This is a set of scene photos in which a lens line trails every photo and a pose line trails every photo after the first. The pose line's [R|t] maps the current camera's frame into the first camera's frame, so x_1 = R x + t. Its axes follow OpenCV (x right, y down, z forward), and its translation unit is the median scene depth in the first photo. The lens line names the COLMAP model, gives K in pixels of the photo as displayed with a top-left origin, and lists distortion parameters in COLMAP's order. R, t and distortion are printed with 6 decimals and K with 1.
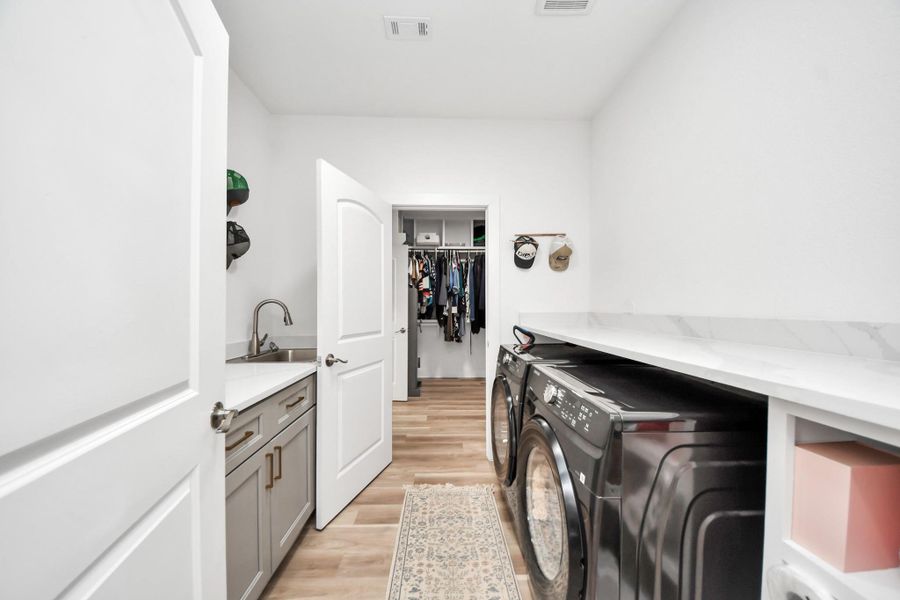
lens RADIAL K [[332.6, 0, 449.8], [0, 332.6, 303.6], [0, 0, 1]] dist [-0.002700, -0.000230]
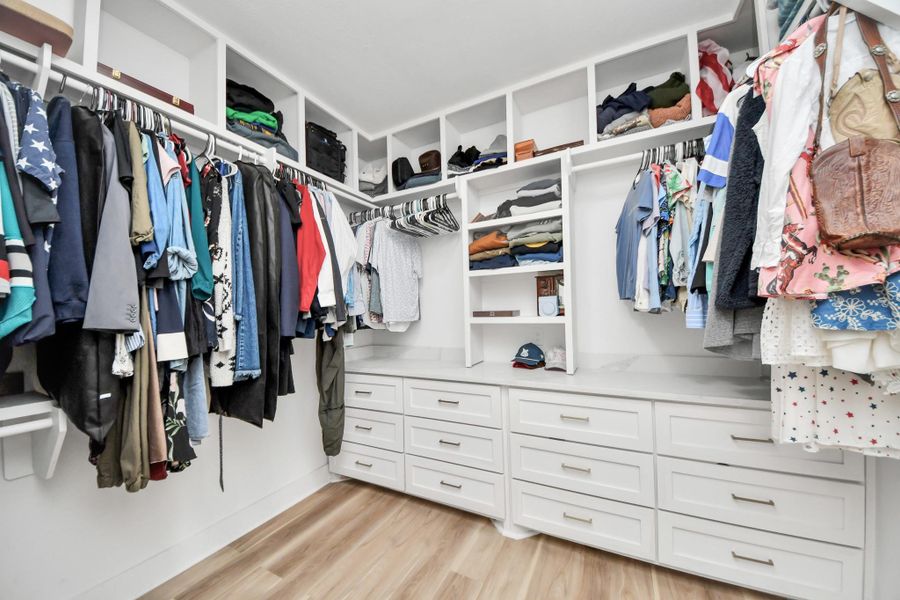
lens RADIAL K [[332.6, 0, 446.5], [0, 332.6, 303.5], [0, 0, 1]] dist [-0.002700, -0.000230]
pose [[0.499766, 0.005915, 0.866140, -0.094016], [0.030712, 0.999227, -0.024545, 0.000508], [-0.865616, 0.038867, 0.499198, 0.707590]]
